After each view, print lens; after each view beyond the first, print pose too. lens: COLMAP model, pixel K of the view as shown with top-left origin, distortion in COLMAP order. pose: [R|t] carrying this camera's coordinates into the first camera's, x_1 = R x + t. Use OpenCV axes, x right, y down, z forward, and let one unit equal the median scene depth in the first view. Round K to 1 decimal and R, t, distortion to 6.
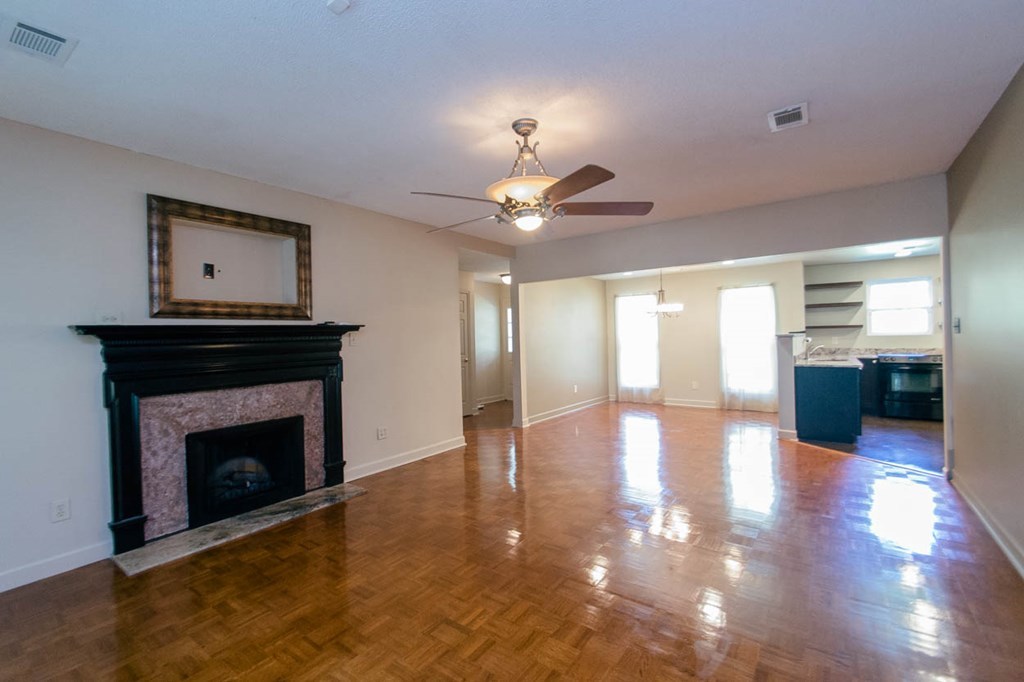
lens RADIAL K [[450.2, 0, 512.4], [0, 450.2, 339.6], [0, 0, 1]] dist [-0.000510, -0.000312]
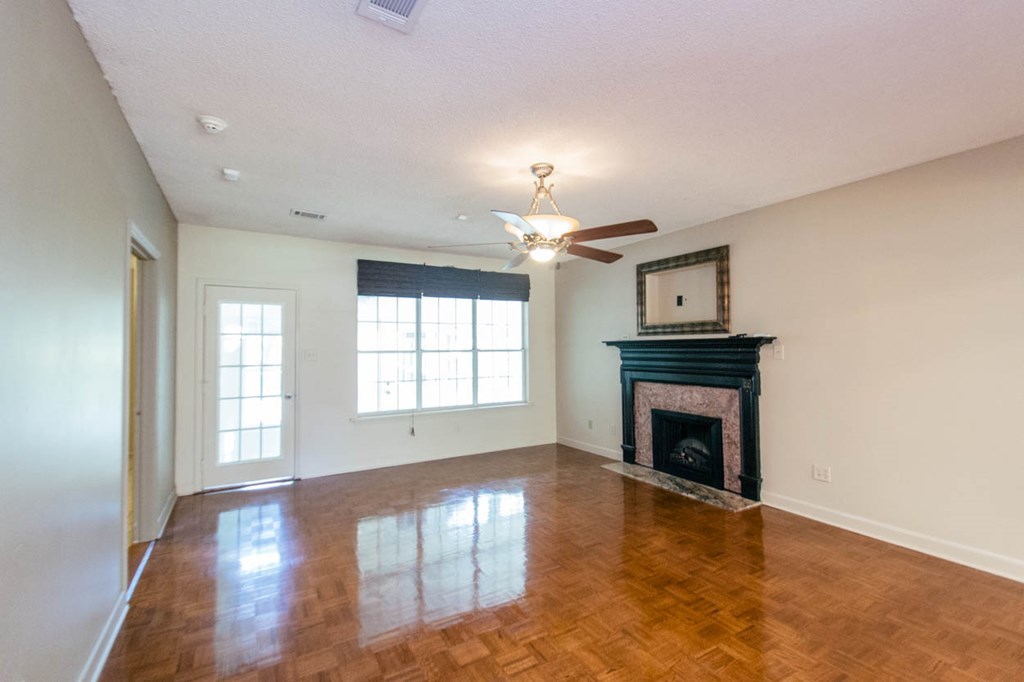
lens RADIAL K [[450.2, 0, 513.9], [0, 450.2, 338.9], [0, 0, 1]] dist [-0.000510, -0.000312]
pose [[-0.410181, 0.007749, -0.911971, 0.783015], [0.005637, 0.999966, 0.005961, -0.040661], [0.911987, -0.002695, -0.410211, 1.020718]]
